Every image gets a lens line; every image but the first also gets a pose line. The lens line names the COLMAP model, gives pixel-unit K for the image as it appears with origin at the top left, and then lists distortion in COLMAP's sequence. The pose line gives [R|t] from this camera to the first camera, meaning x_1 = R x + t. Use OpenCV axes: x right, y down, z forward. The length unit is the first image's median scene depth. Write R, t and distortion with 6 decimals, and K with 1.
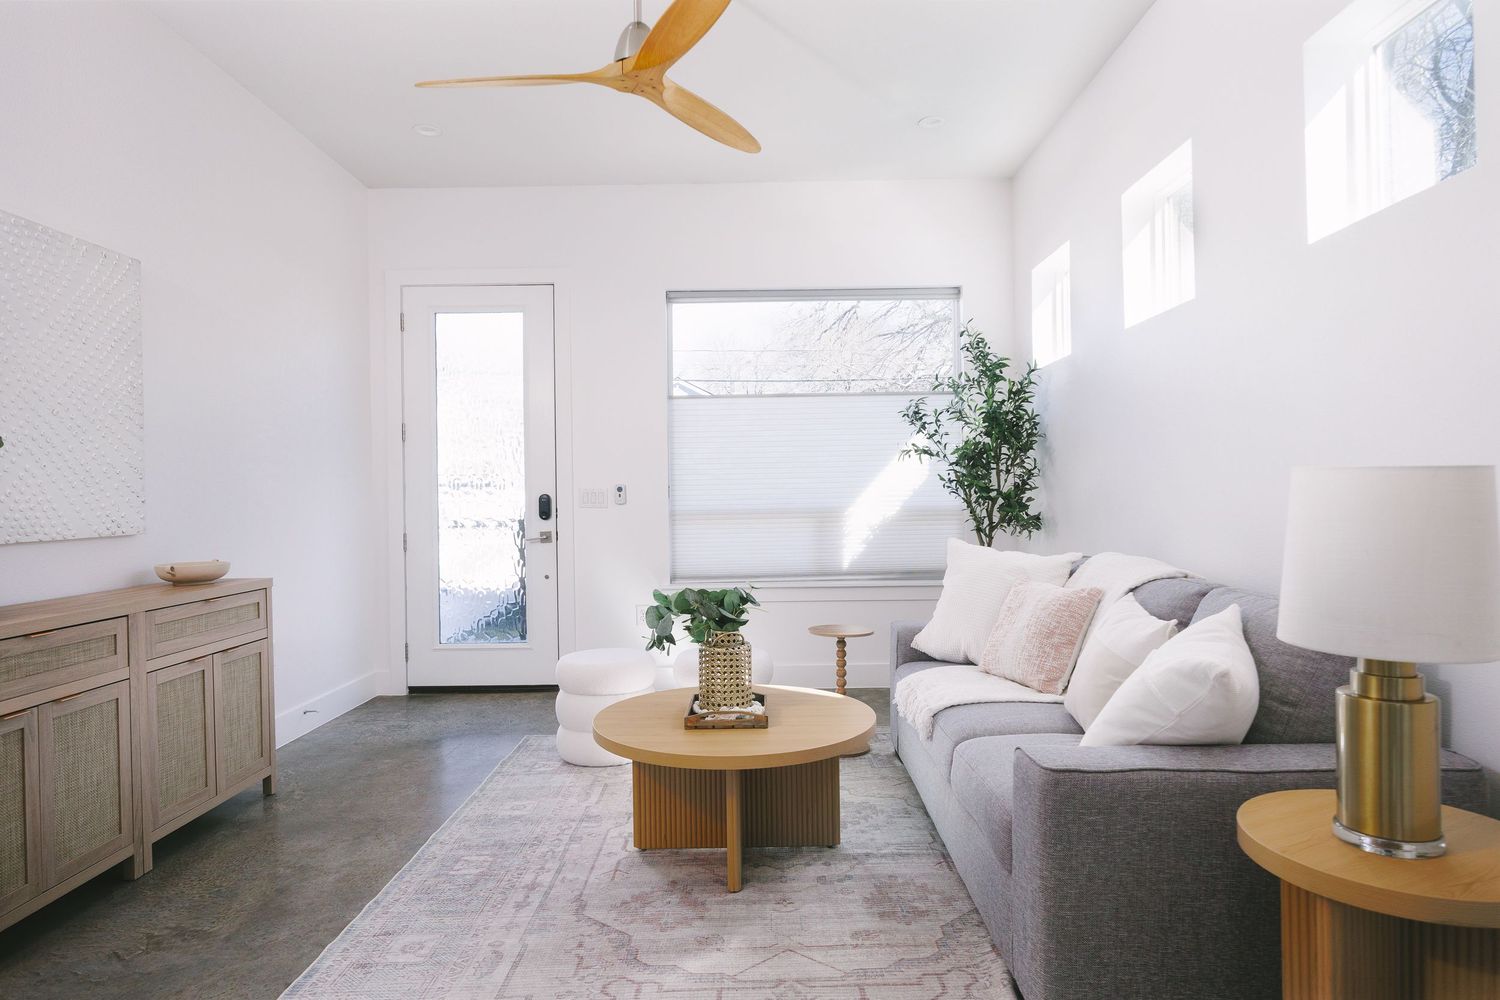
lens RADIAL K [[886.6, 0, 750.0], [0, 886.6, 500.0], [0, 0, 1]] dist [-0.001091, -0.000239]
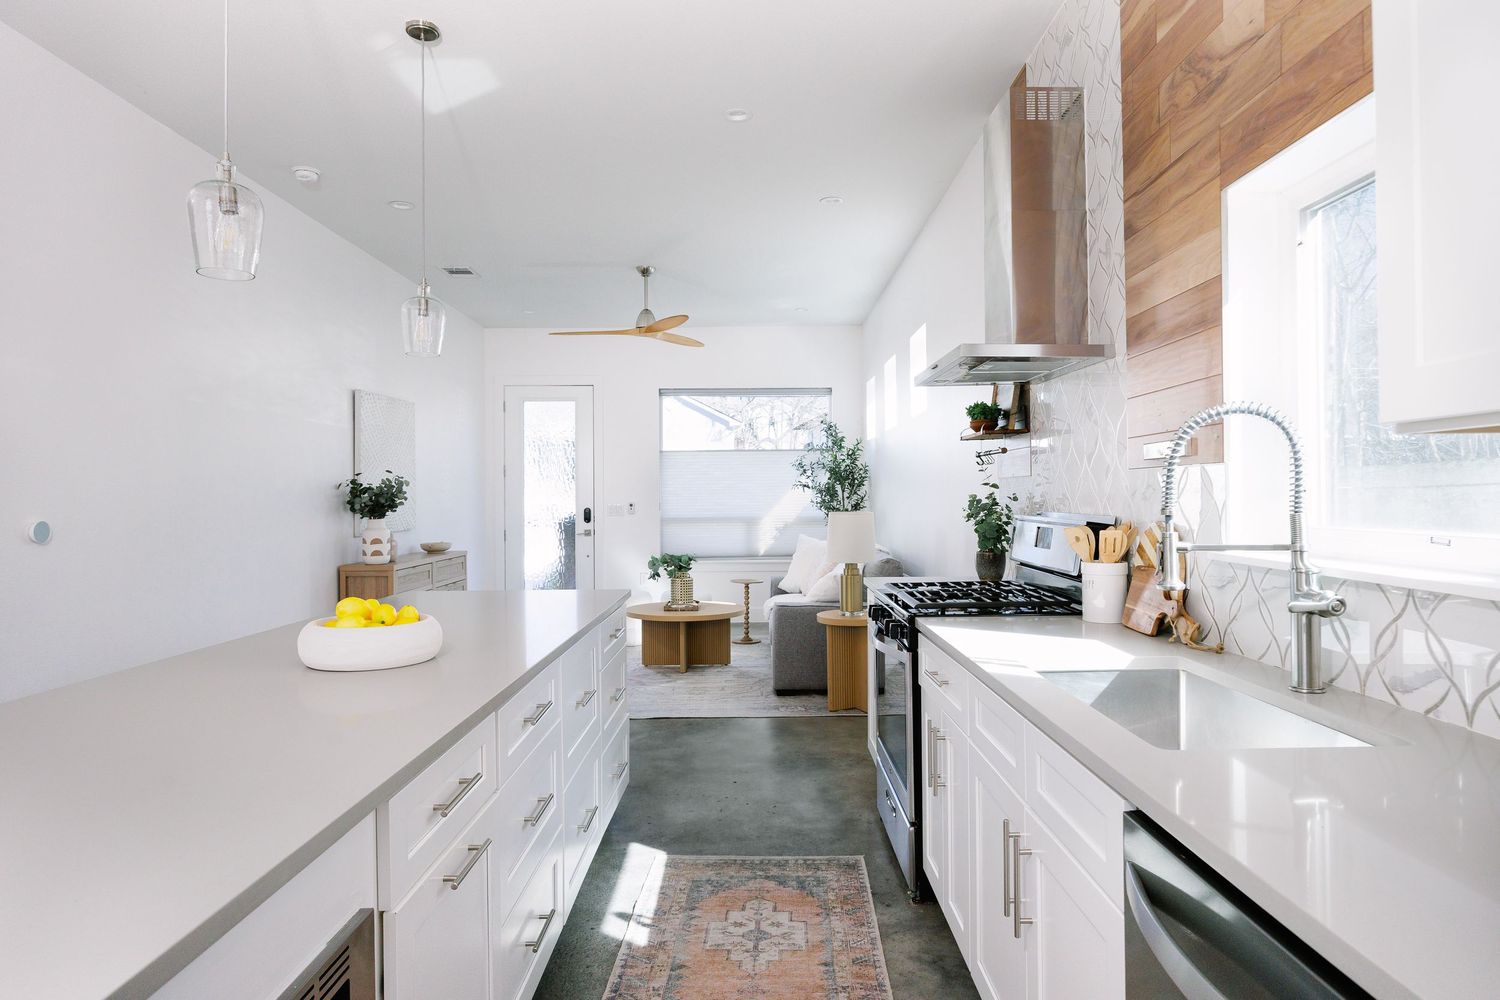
lens RADIAL K [[886.6, 0, 750.0], [0, 886.6, 500.0], [0, 0, 1]] dist [-0.001091, -0.000239]
pose [[0.999952, 0.007430, 0.006318, 0.082378], [-0.007421, 0.999971, -0.001398, -0.024664], [-0.006329, 0.001351, 0.999979, -0.815448]]
